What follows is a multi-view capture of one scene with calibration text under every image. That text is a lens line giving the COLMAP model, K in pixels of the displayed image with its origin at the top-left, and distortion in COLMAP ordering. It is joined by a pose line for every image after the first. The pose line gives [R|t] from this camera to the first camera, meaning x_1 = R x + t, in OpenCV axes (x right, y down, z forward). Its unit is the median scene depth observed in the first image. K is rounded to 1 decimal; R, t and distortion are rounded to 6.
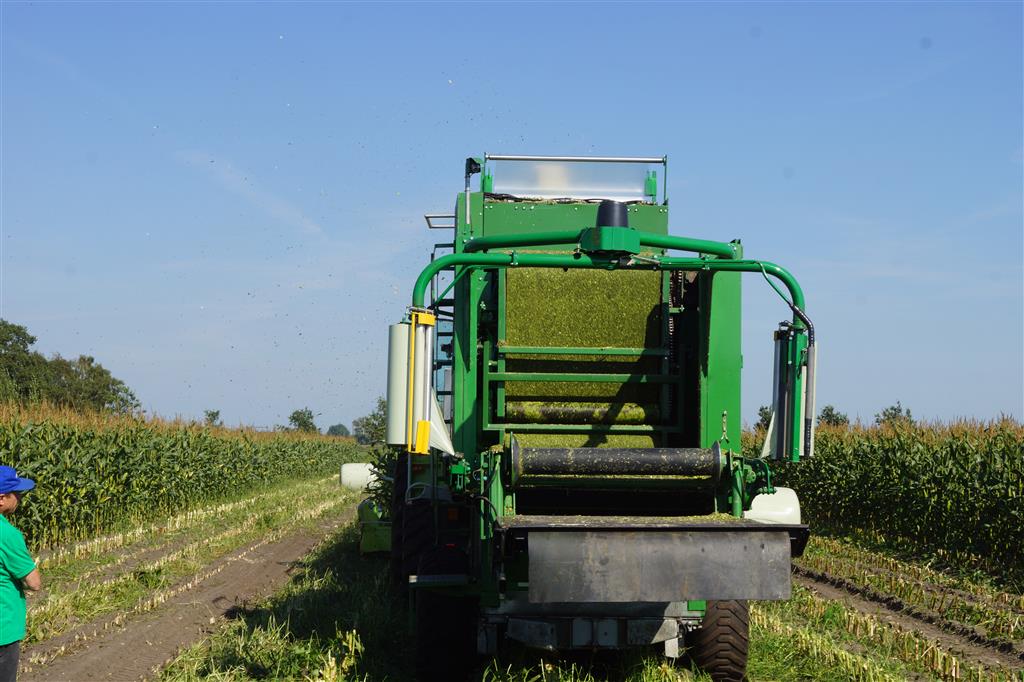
lens RADIAL K [[1861.0, 0, 449.1], [0, 1861.0, 353.0], [0, 0, 1]] dist [-0.000319, 0.000000]
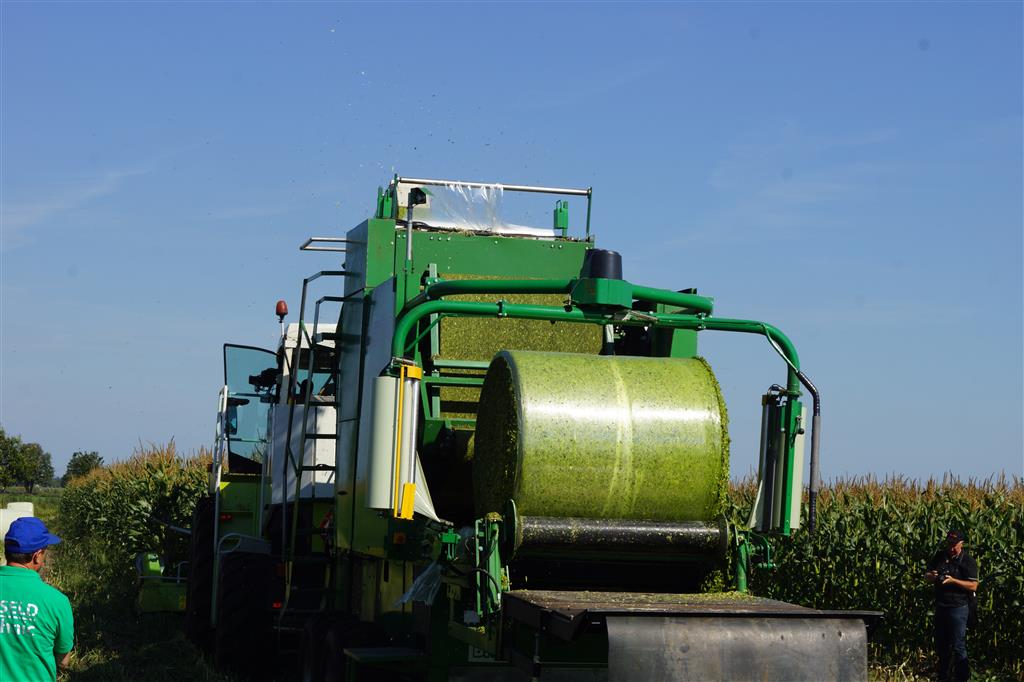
lens RADIAL K [[2186.1, 0, 505.5], [0, 2186.1, 345.2], [0, 0, 1]] dist [-0.011130, 0.000000]
pose [[0.979197, 0.036929, 0.199525, -0.180352], [-0.035853, 0.999317, -0.009001, -0.023005], [-0.199721, 0.001661, 0.979851, -0.061811]]
